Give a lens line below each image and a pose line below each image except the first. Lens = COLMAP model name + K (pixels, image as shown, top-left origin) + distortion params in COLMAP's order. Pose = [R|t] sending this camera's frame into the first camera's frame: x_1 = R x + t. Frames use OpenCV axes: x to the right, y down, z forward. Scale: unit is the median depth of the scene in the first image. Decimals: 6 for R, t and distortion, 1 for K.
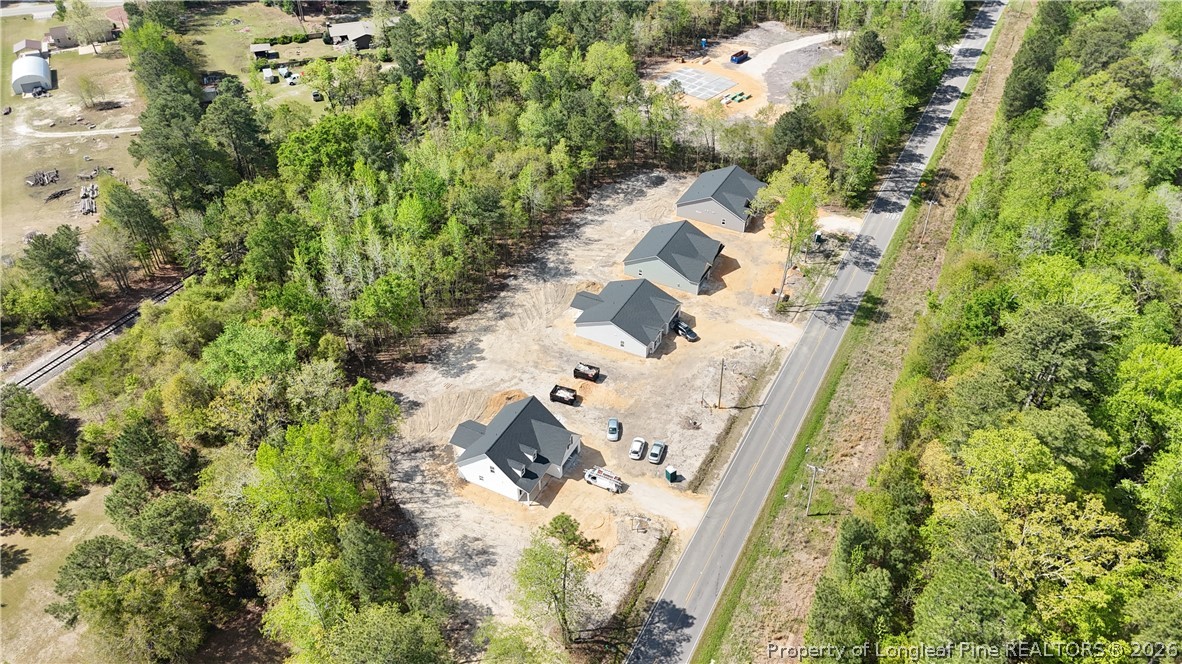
lens RADIAL K [[890.5, 0, 590.5], [0, 890.5, 335.7], [0, 0, 1]] dist [0.058118, -0.050263]
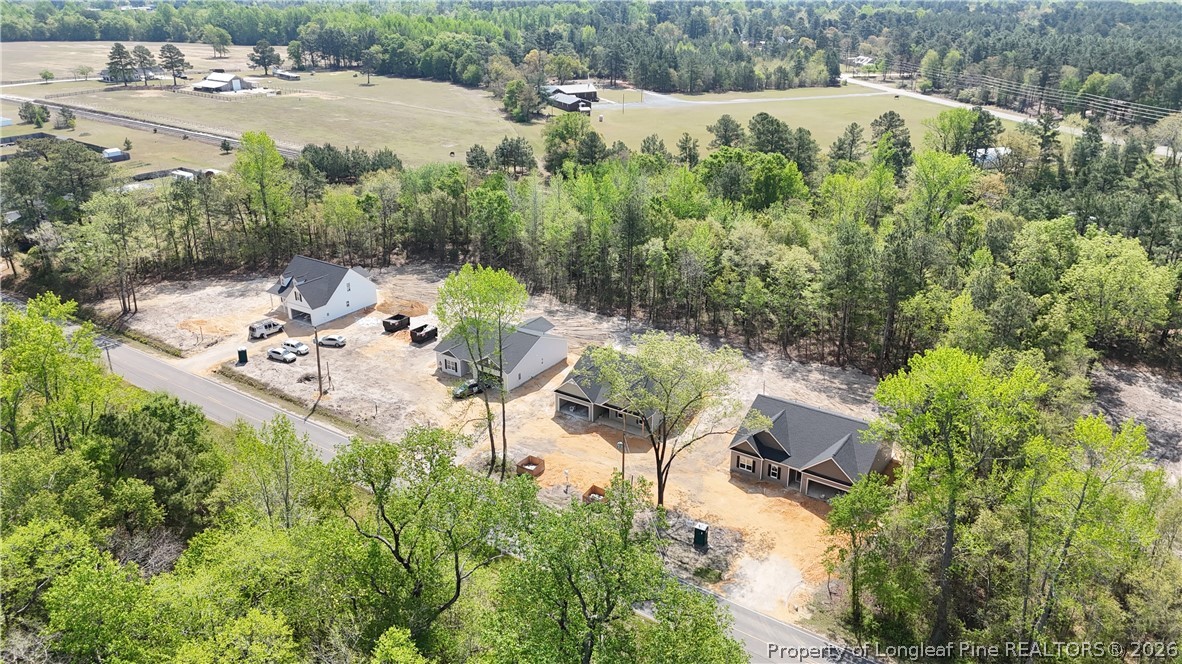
lens RADIAL K [[890.5, 0, 585.9], [0, 890.5, 333.3], [0, 0, 1]] dist [0.058118, -0.050263]
pose [[-0.132911, 0.372750, -0.918364, 0.767420], [-0.609143, 0.700208, 0.372362, -0.379024], [0.781844, 0.608905, 0.133993, 0.919978]]
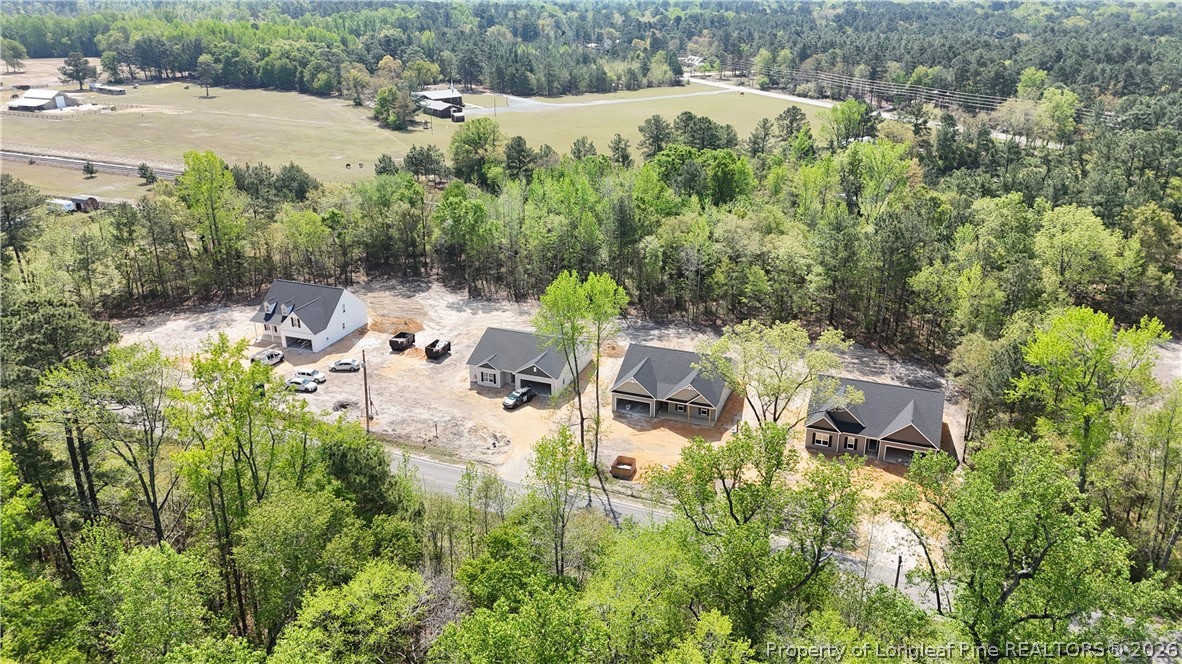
lens RADIAL K [[890.5, 0, 588.8], [0, 890.5, 330.4], [0, 0, 1]] dist [0.058118, -0.050263]
pose [[0.097877, 0.368661, -0.924397, 0.781205], [-0.608966, 0.756848, 0.237362, -0.261958], [0.787134, 0.539694, 0.298580, 0.764759]]
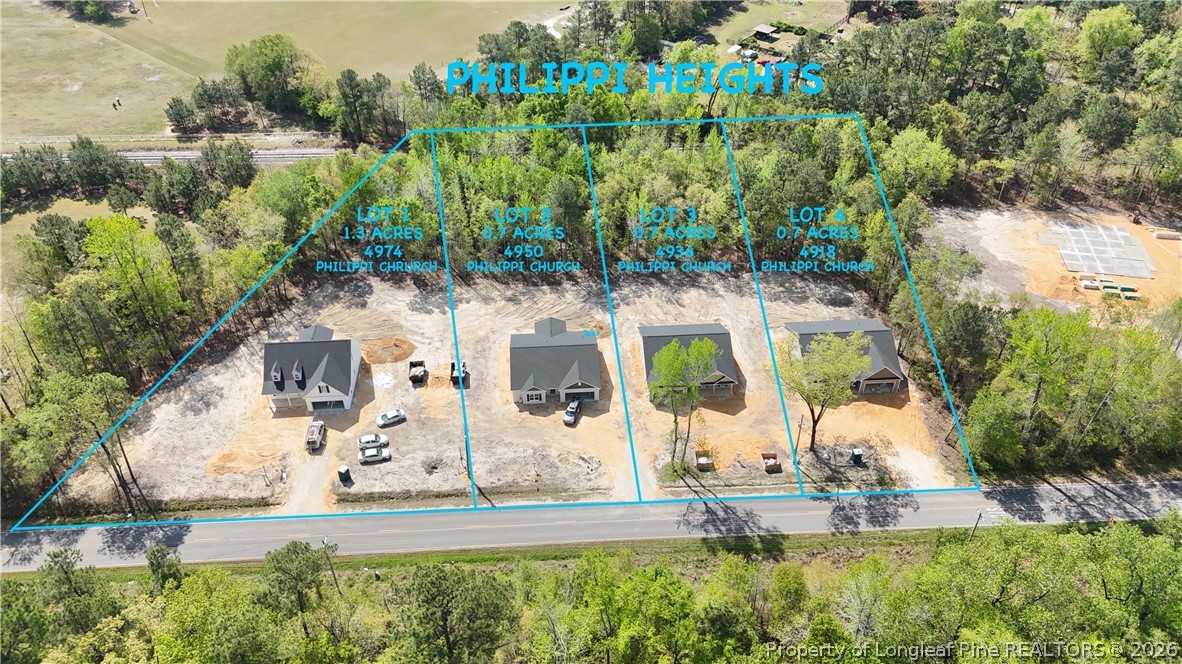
lens RADIAL K [[890.5, 0, 598.7], [0, 890.5, 332.2], [0, 0, 1]] dist [0.058118, -0.050263]
pose [[0.513076, 0.530860, -0.674493, 0.658466], [-0.528336, 0.814627, 0.239257, -0.287812], [0.676472, 0.233602, 0.698438, 0.367684]]
